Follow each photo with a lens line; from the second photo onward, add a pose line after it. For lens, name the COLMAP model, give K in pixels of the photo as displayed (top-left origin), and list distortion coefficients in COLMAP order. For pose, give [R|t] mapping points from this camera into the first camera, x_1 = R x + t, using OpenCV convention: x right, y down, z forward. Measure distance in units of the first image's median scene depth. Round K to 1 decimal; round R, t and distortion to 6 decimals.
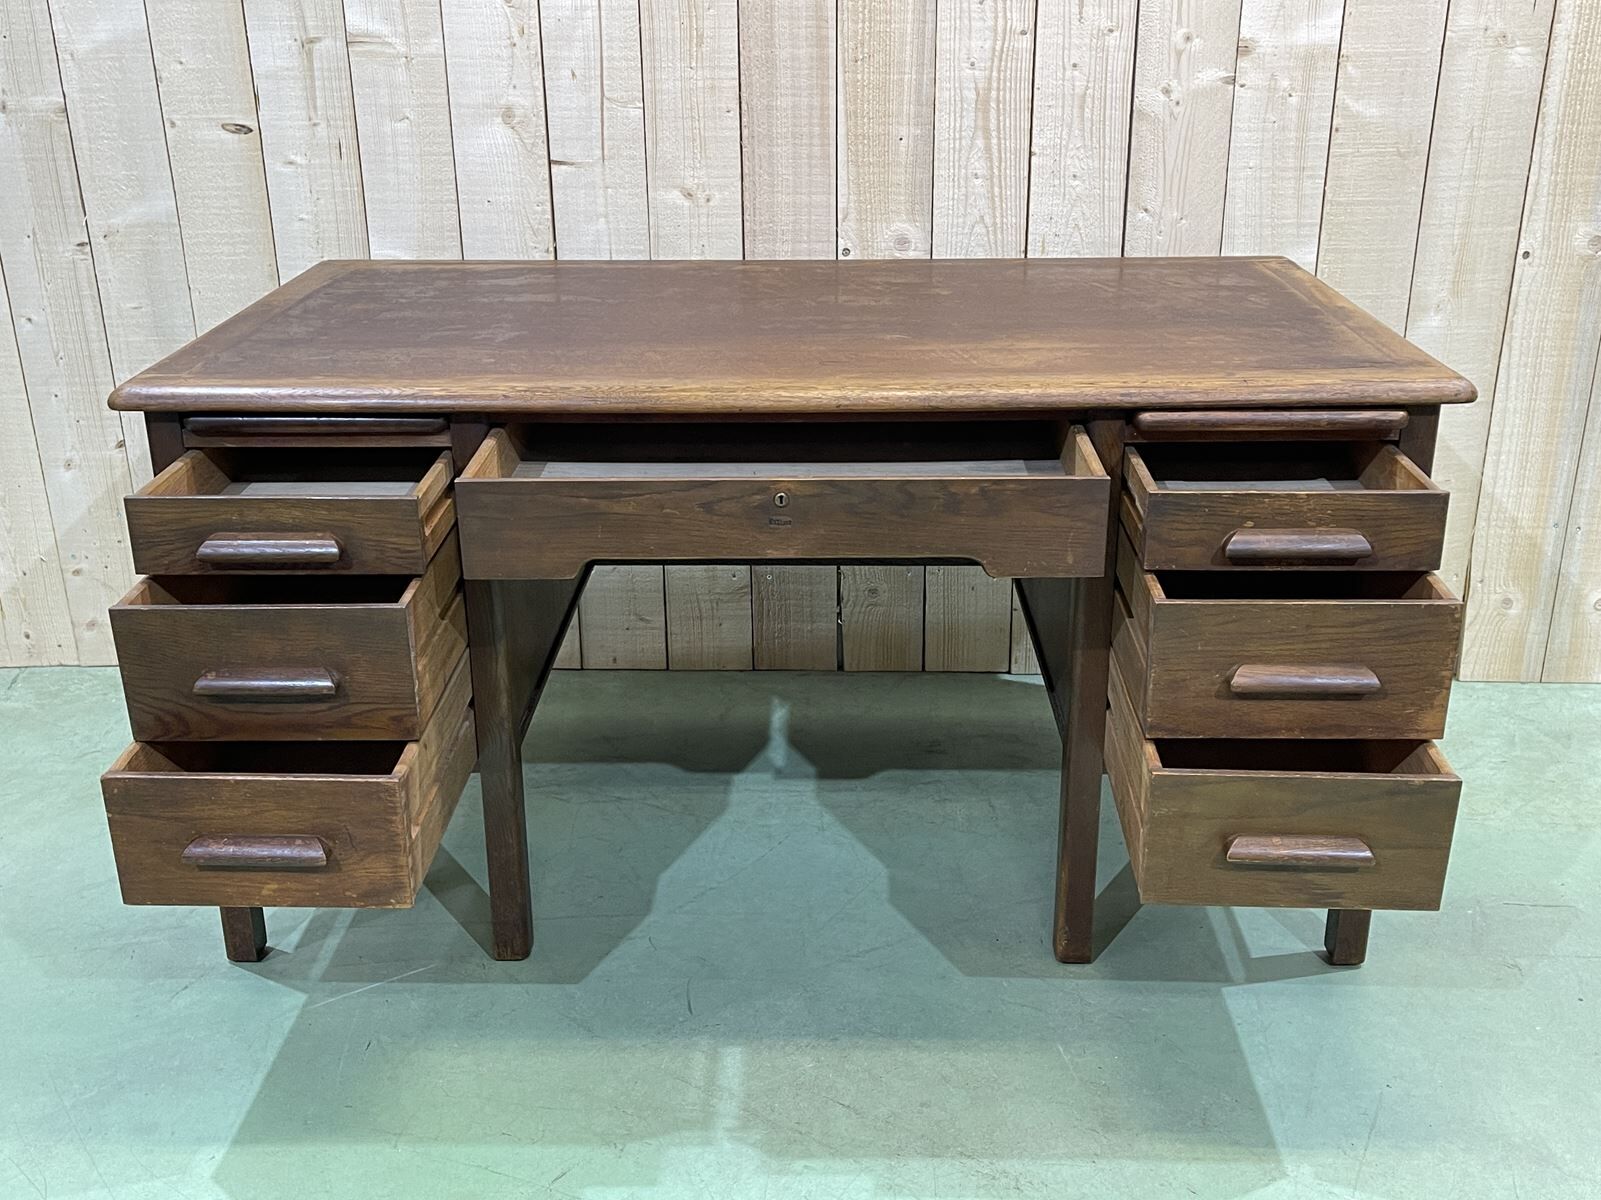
lens RADIAL K [[1660.0, 0, 805.2], [0, 1660.0, 604.5], [0, 0, 1]] dist [0.068980, -0.101929]
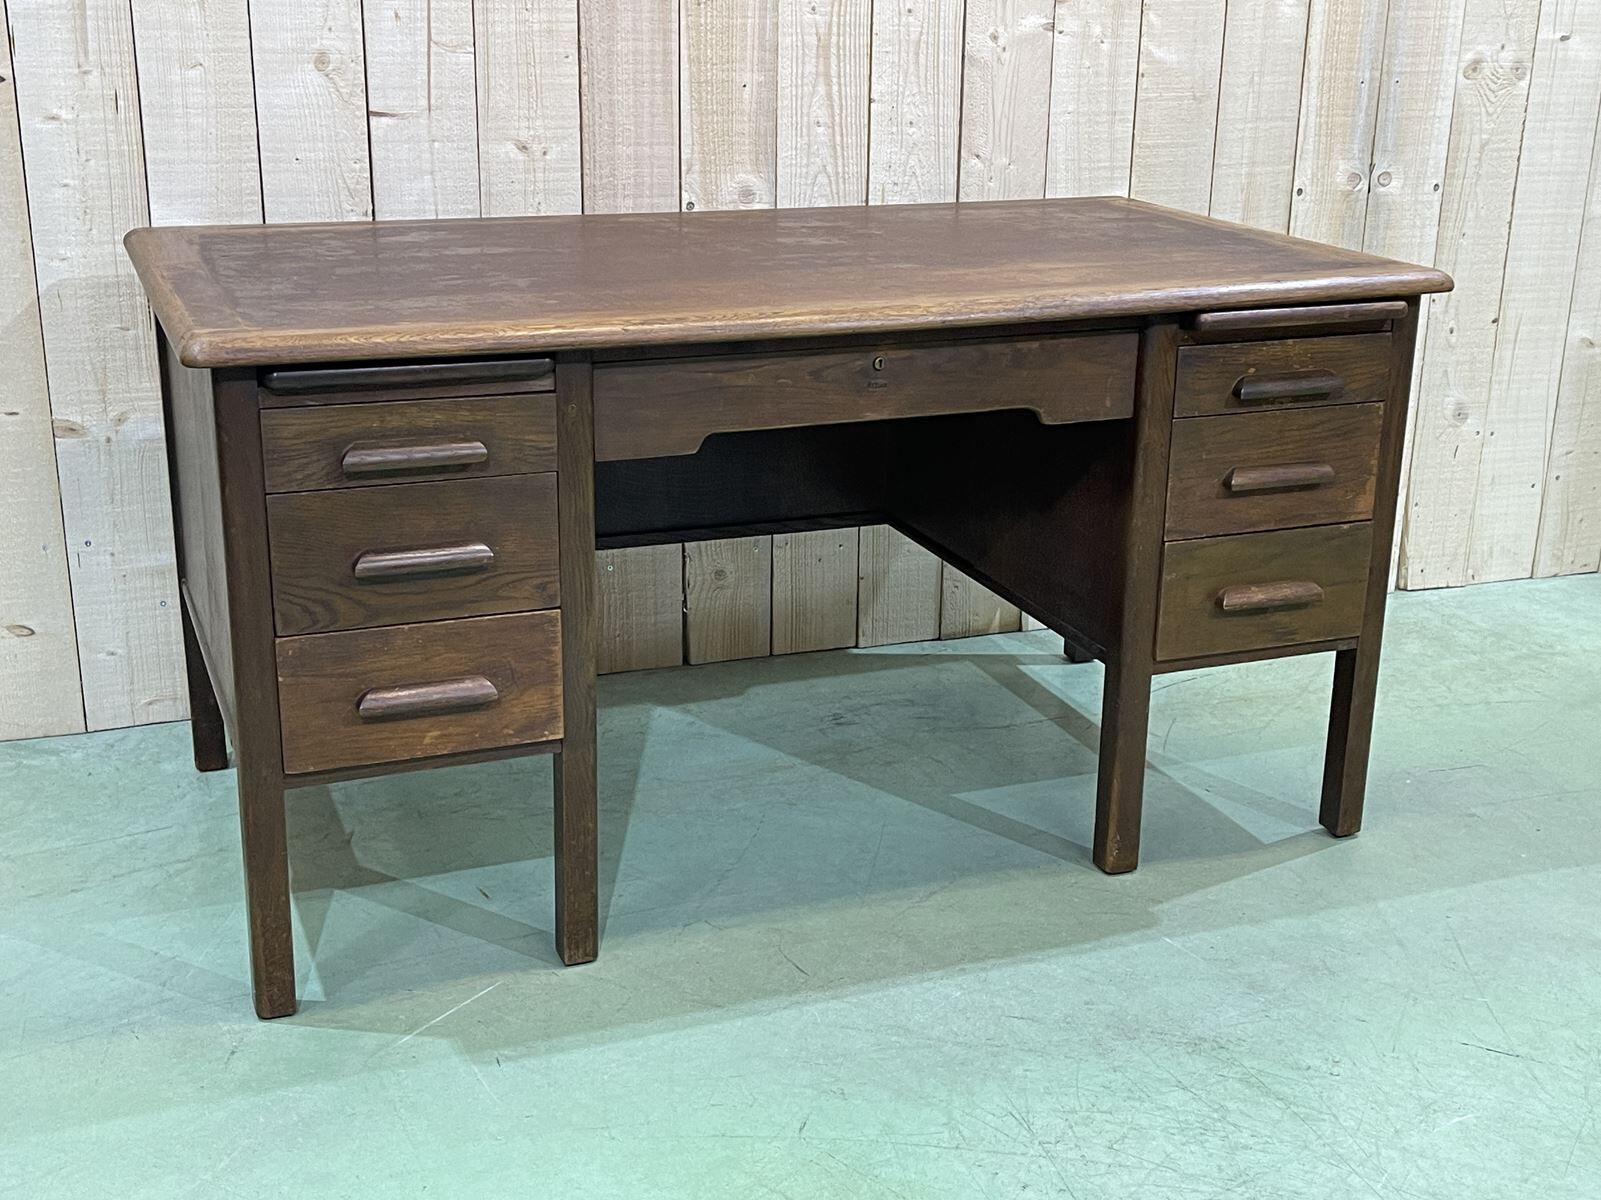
lens RADIAL K [[2018.1, 0, 803.2], [0, 2018.1, 600.6], [0, 0, 1]] dist [0.121874, -0.337971]
pose [[0.923906, -0.098511, 0.369721, -0.369993], [0.118769, 0.992394, -0.032374, 0.054656], [-0.363720, 0.073821, 0.928579, -0.069323]]
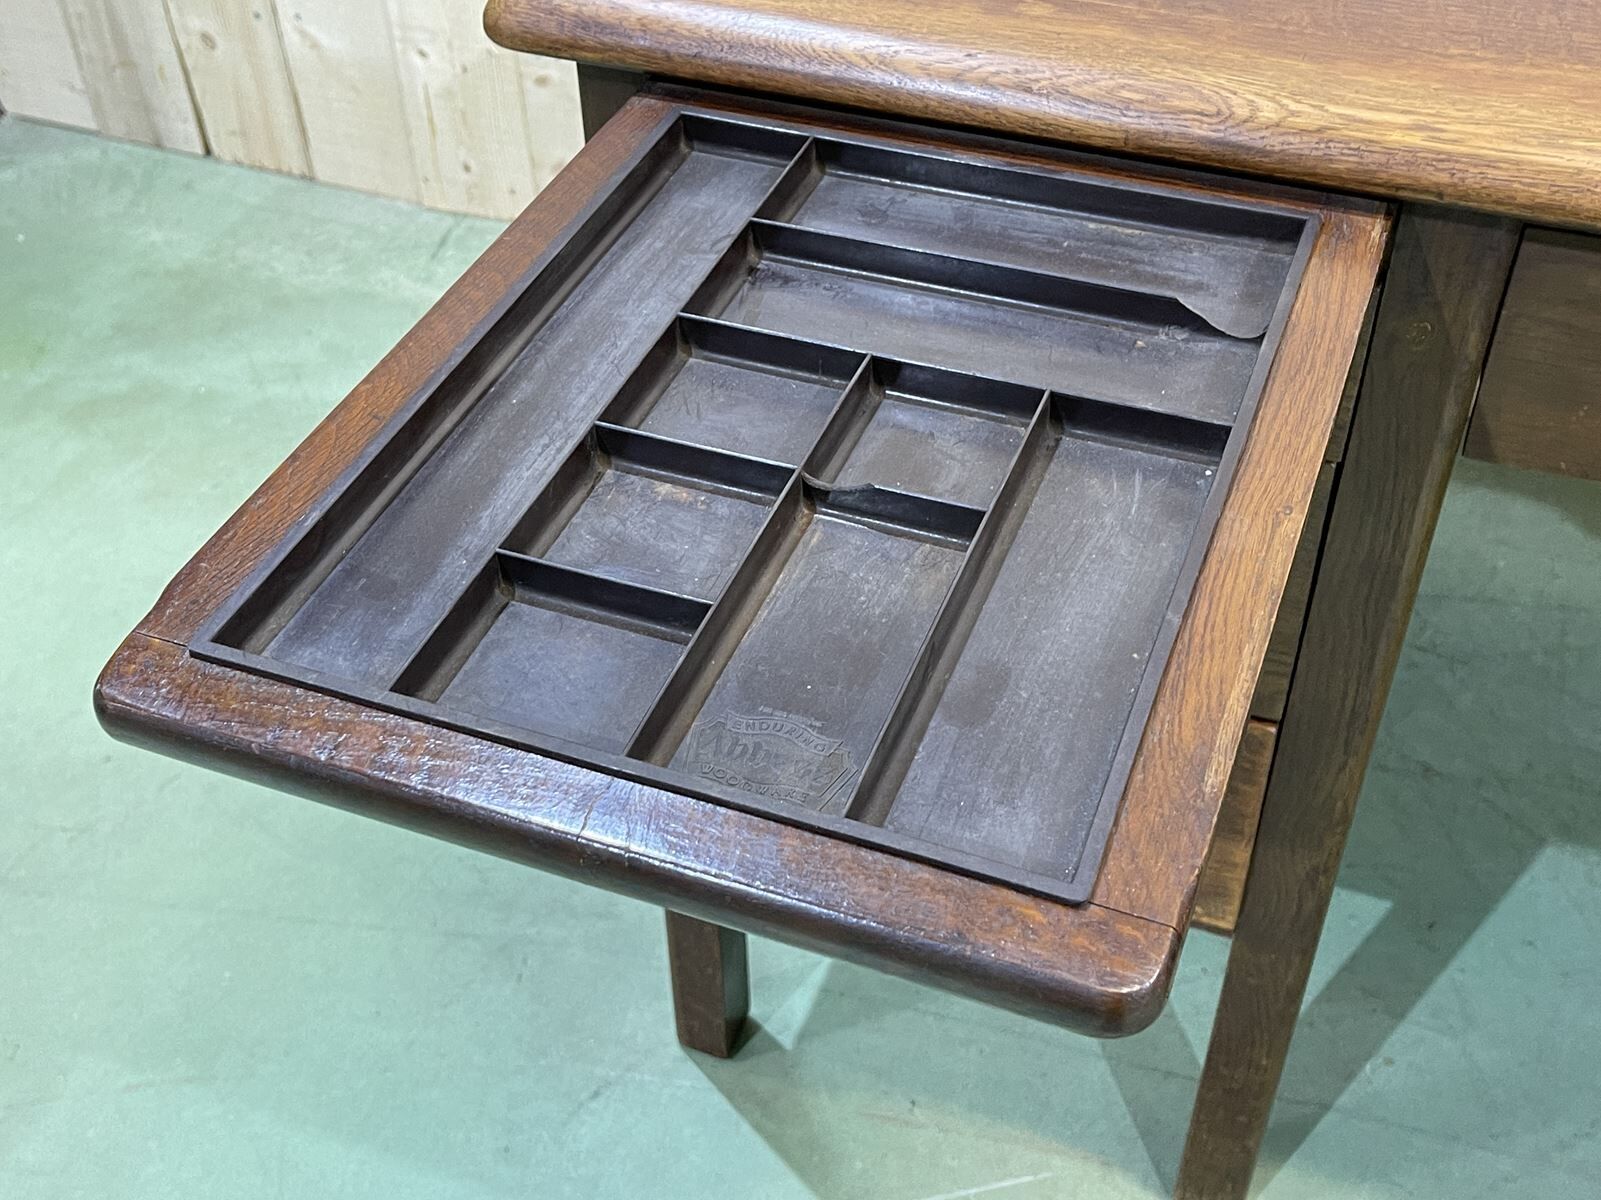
lens RADIAL K [[1838.4, 0, 824.2], [0, 1838.4, 602.4], [0, 0, 1]] dist [0.057286, -0.013671]
pose [[0.941280, 0.224593, -0.252093, -0.150586], [-0.122897, 0.923355, 0.363747, -0.112123], [0.314466, -0.311406, 0.896737, 0.434775]]
